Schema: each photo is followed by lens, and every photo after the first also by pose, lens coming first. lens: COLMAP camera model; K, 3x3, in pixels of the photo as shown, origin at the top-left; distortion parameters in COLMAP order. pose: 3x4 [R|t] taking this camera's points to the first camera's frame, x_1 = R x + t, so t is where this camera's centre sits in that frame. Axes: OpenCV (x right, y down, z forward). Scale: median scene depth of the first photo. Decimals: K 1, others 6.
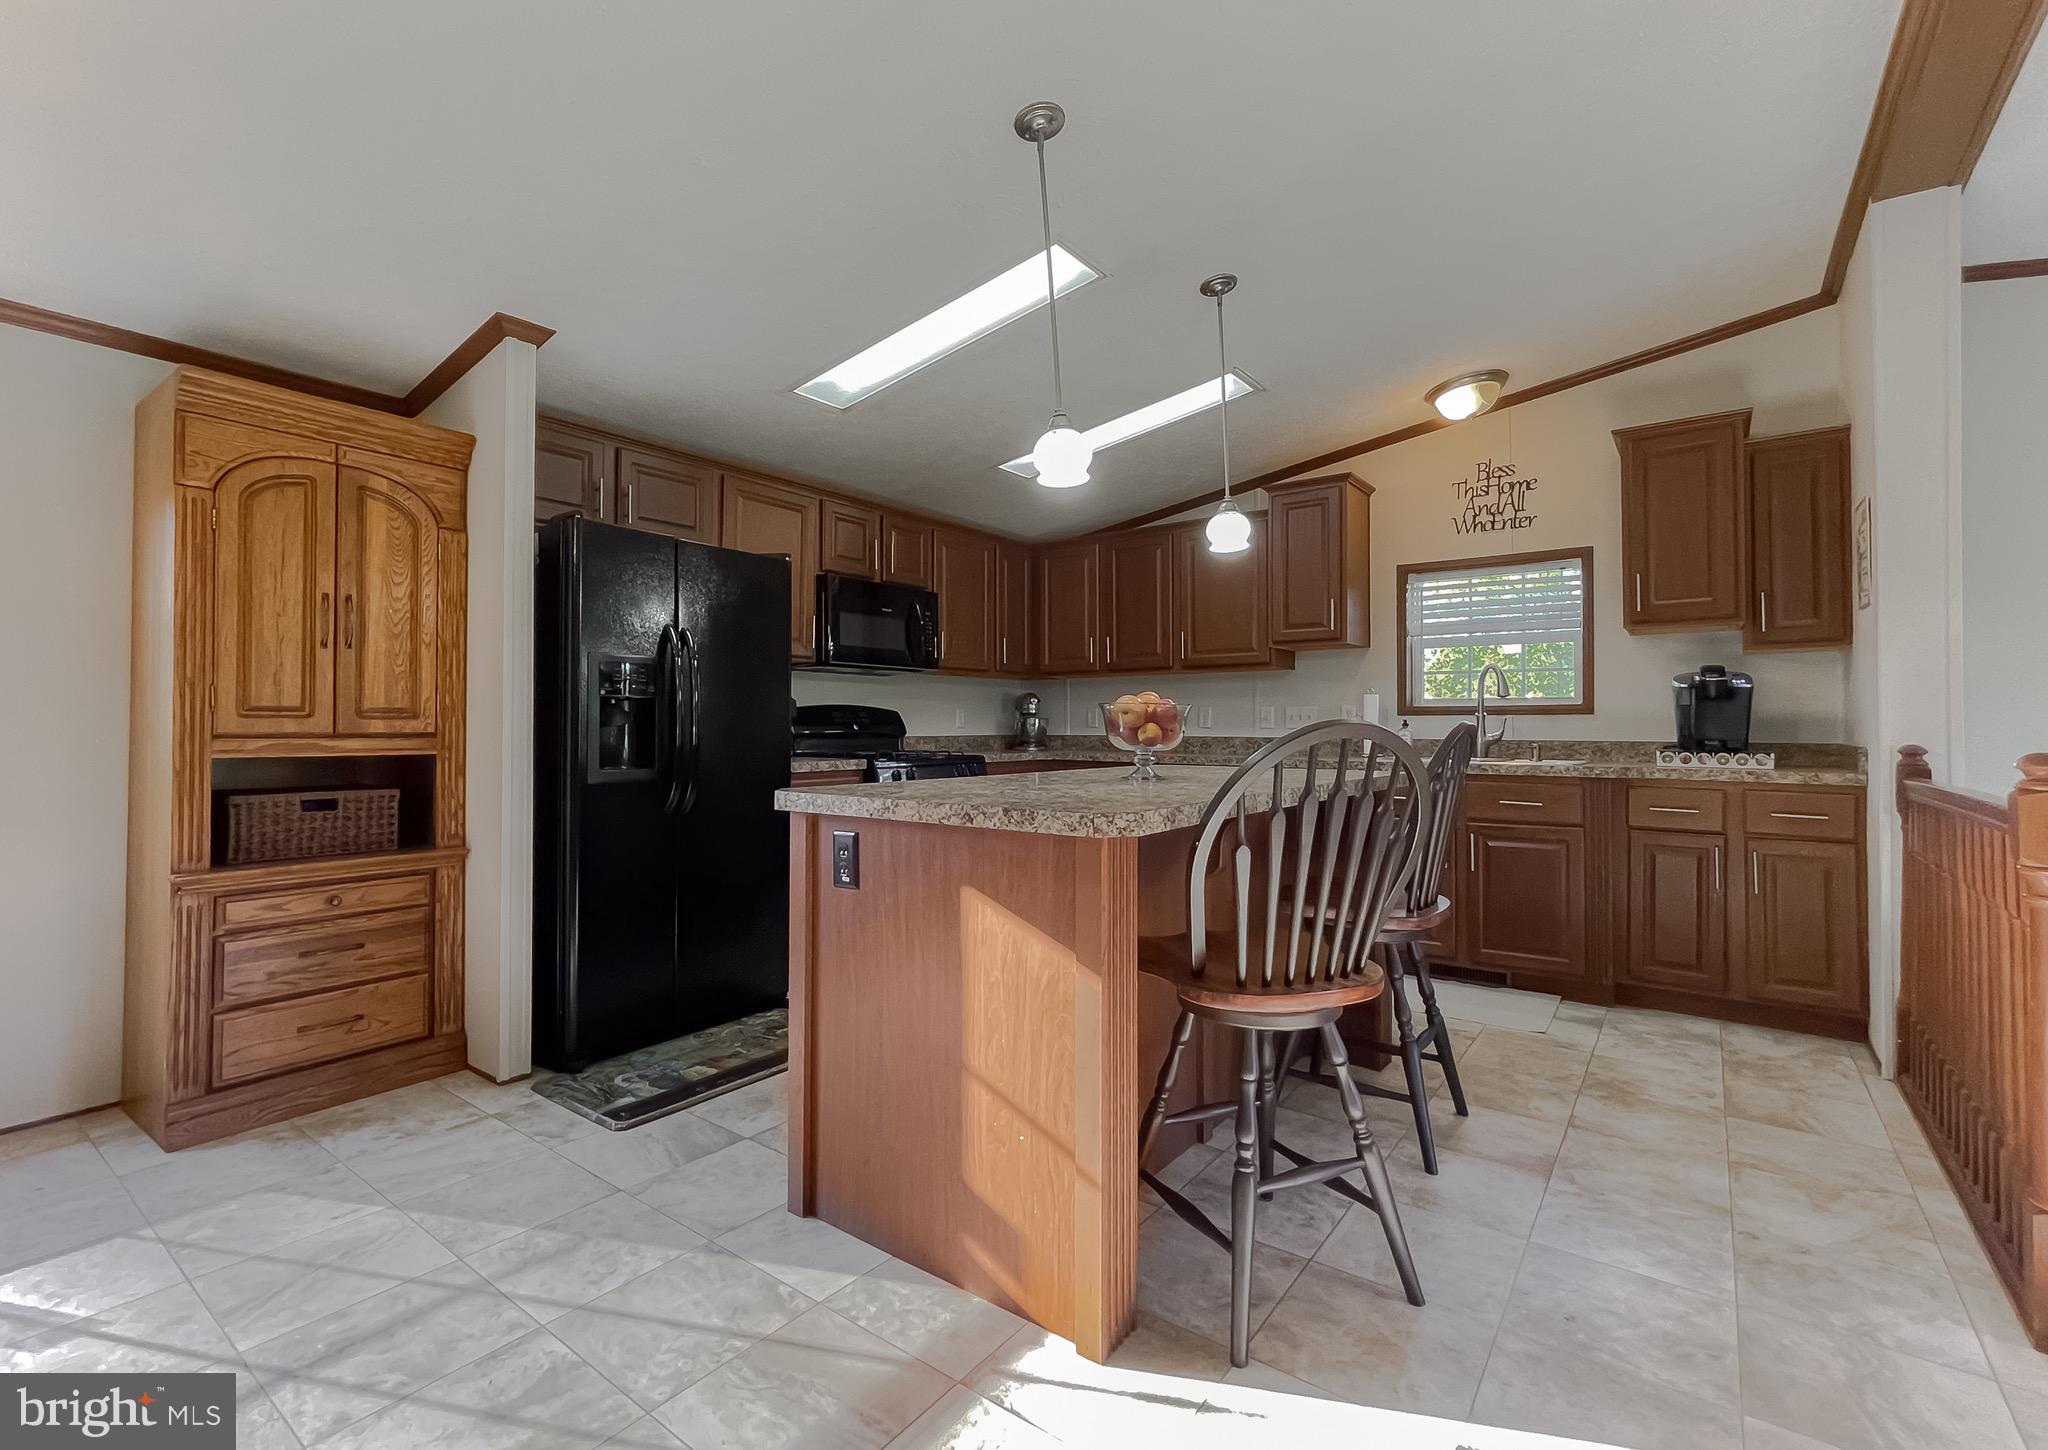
lens RADIAL K [[921.2, 0, 992.8], [0, 921.2, 715.3], [0, 0, 1]] dist [0.001098, 0.000219]
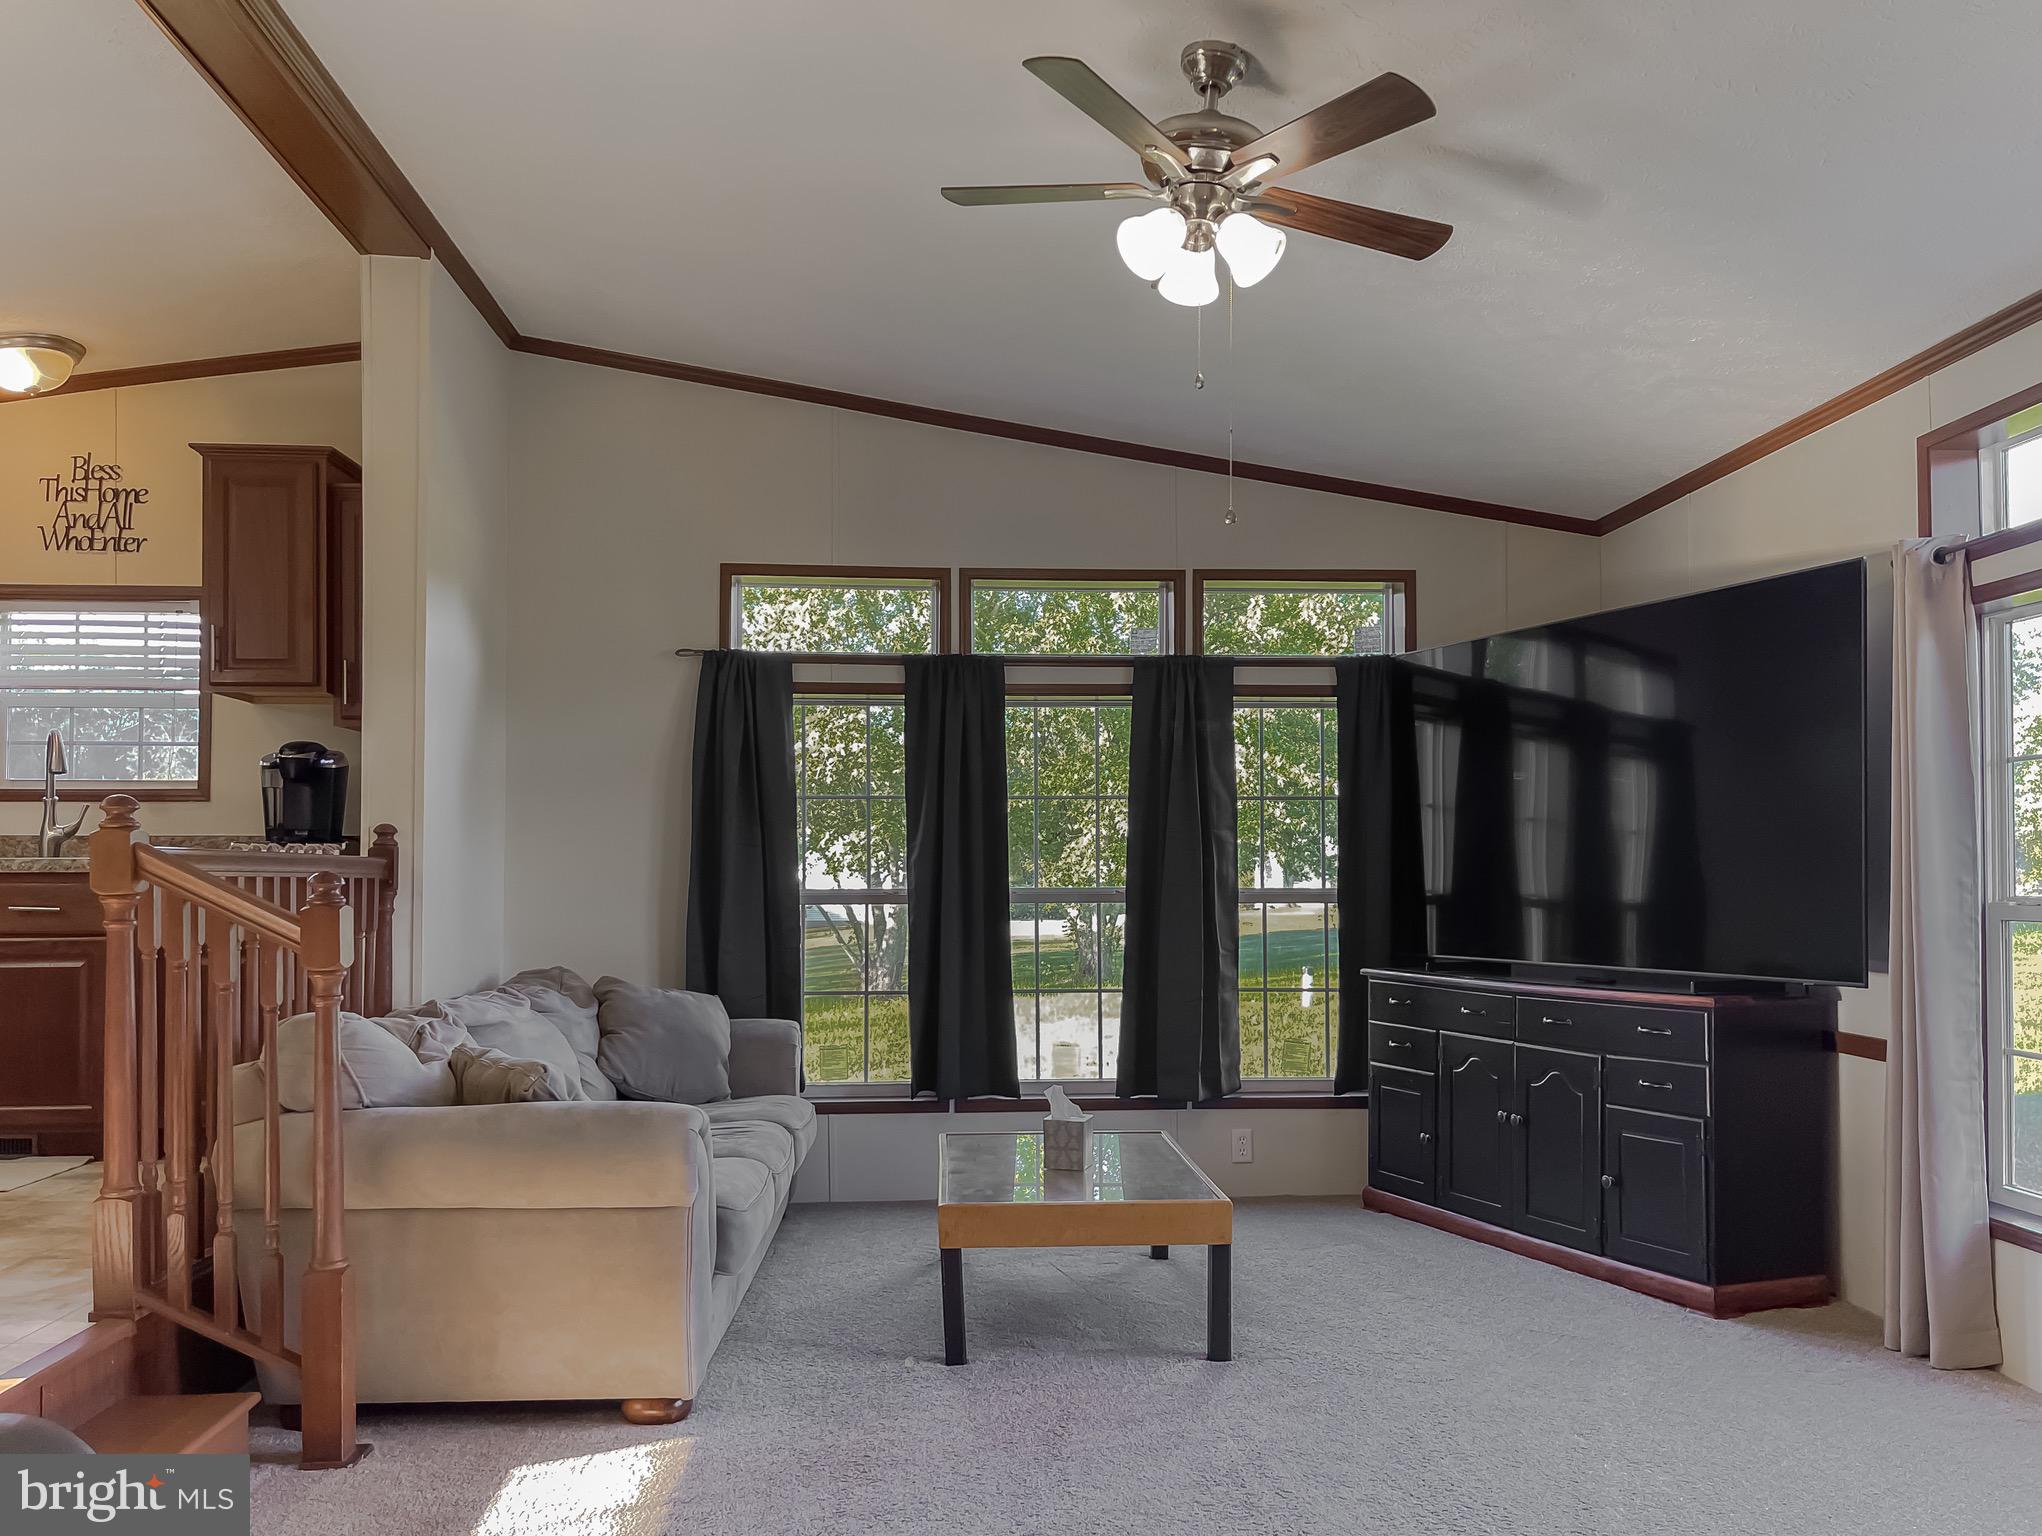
lens RADIAL K [[1599.3, 0, 1020.8], [0, 1599.3, 830.8], [0, 0, 1]] dist [0.035379, -0.005418]
pose [[0.750323, 0.017419, 0.660842, 0.391467], [-0.005440, 0.999782, -0.020176, 0.070228], [-0.661049, 0.011544, 0.750254, -0.713418]]
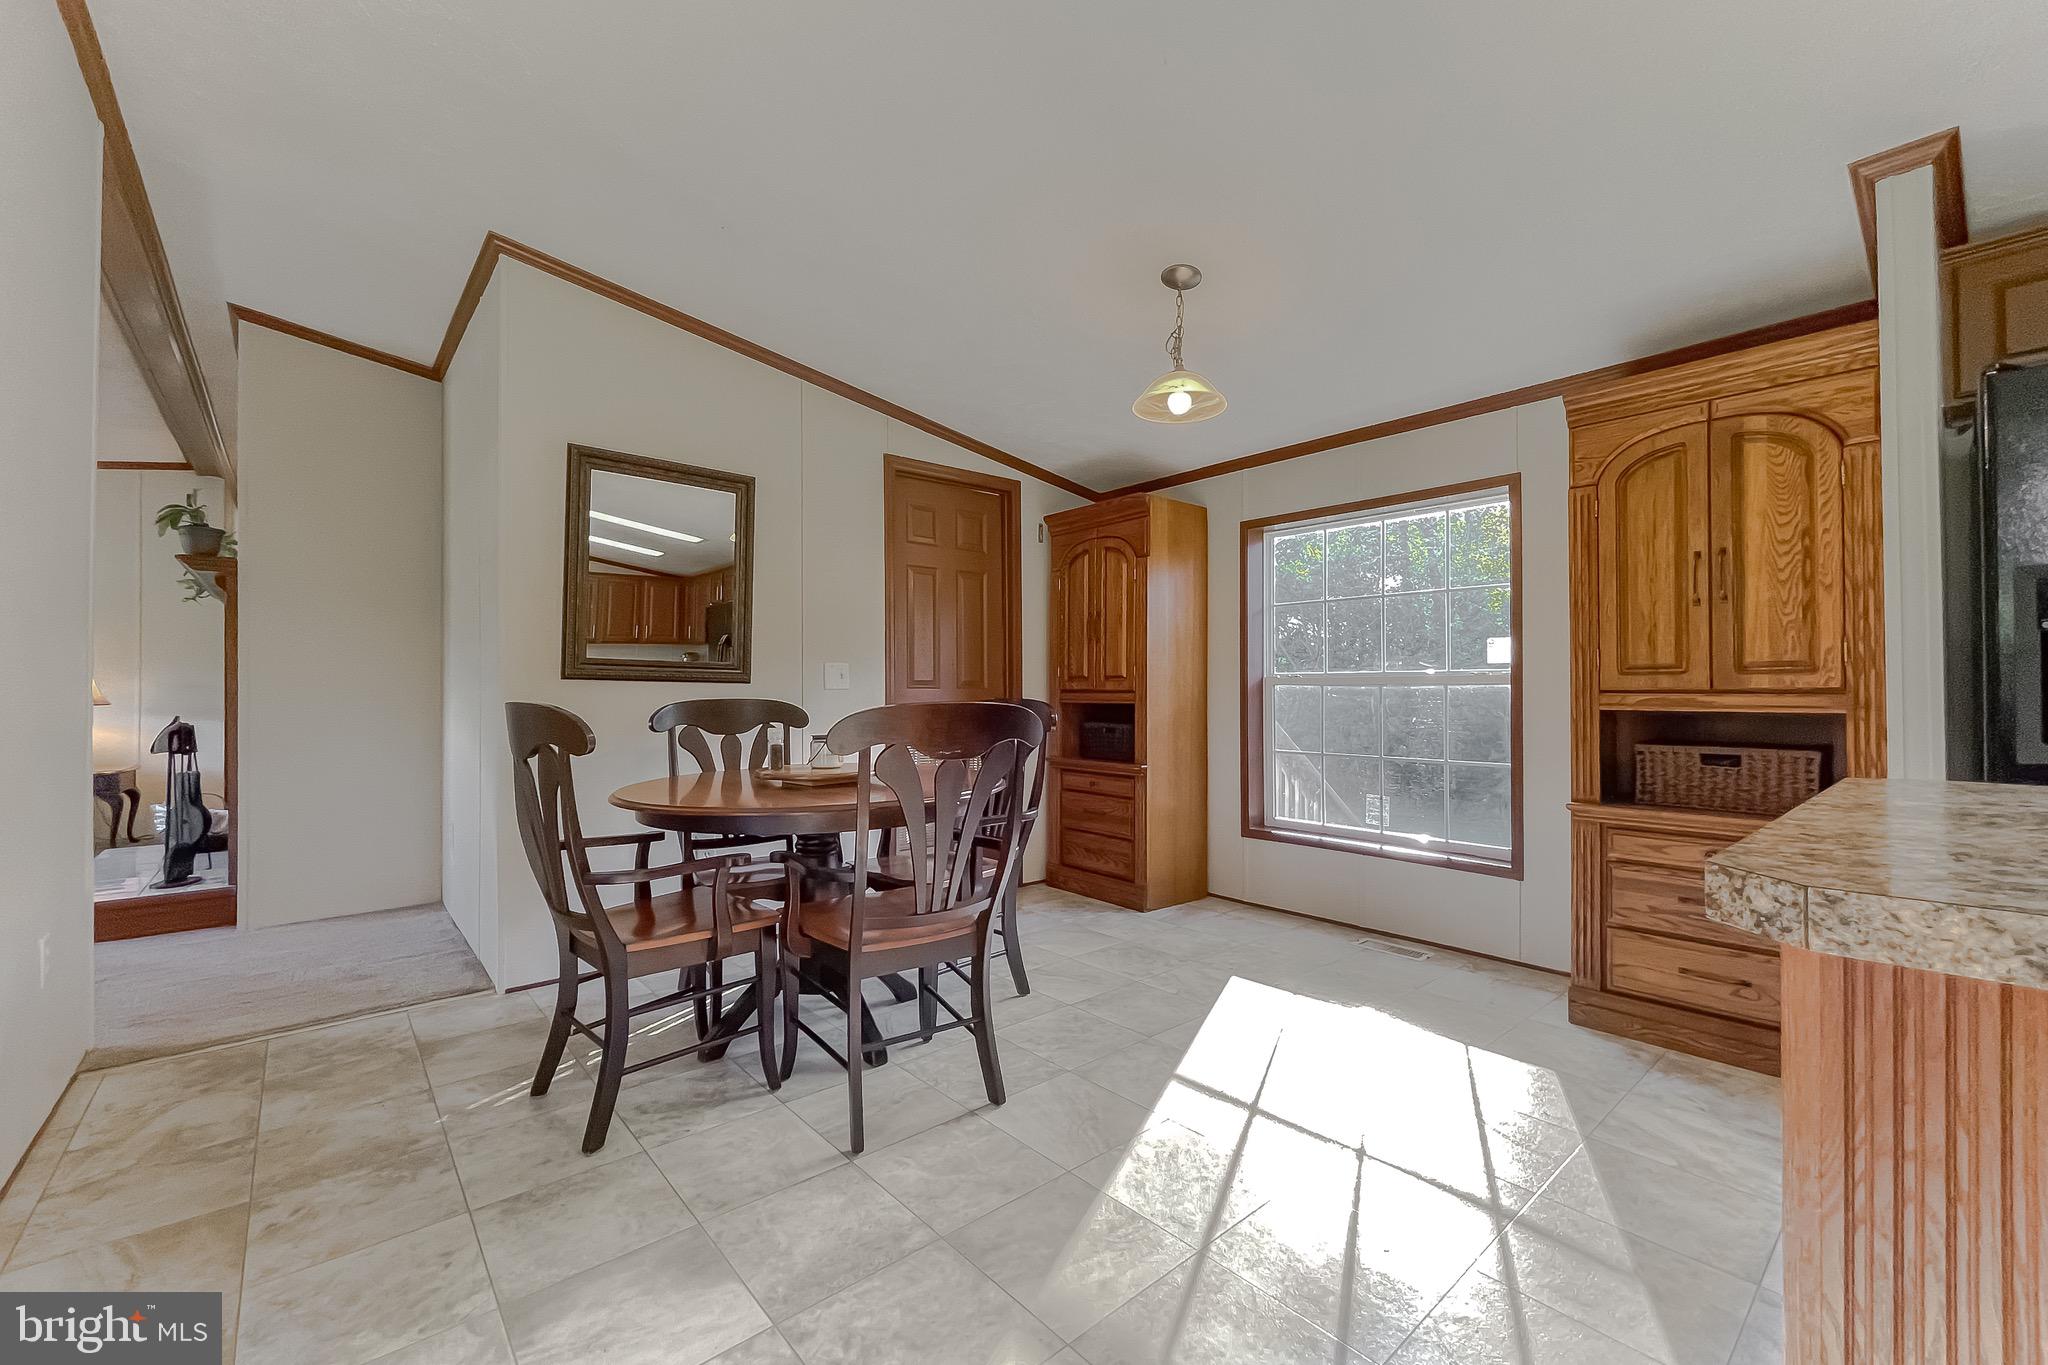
lens RADIAL K [[848.9, 0, 1017.3], [0, 848.9, 682.8], [0, 0, 1]] dist [-0.001775, 0.000195]
pose [[-0.204024, -0.008992, -0.978925, 0.326352], [0.018347, 0.999747, -0.013008, 0.010333], [0.978794, -0.020614, -0.203808, 0.424971]]
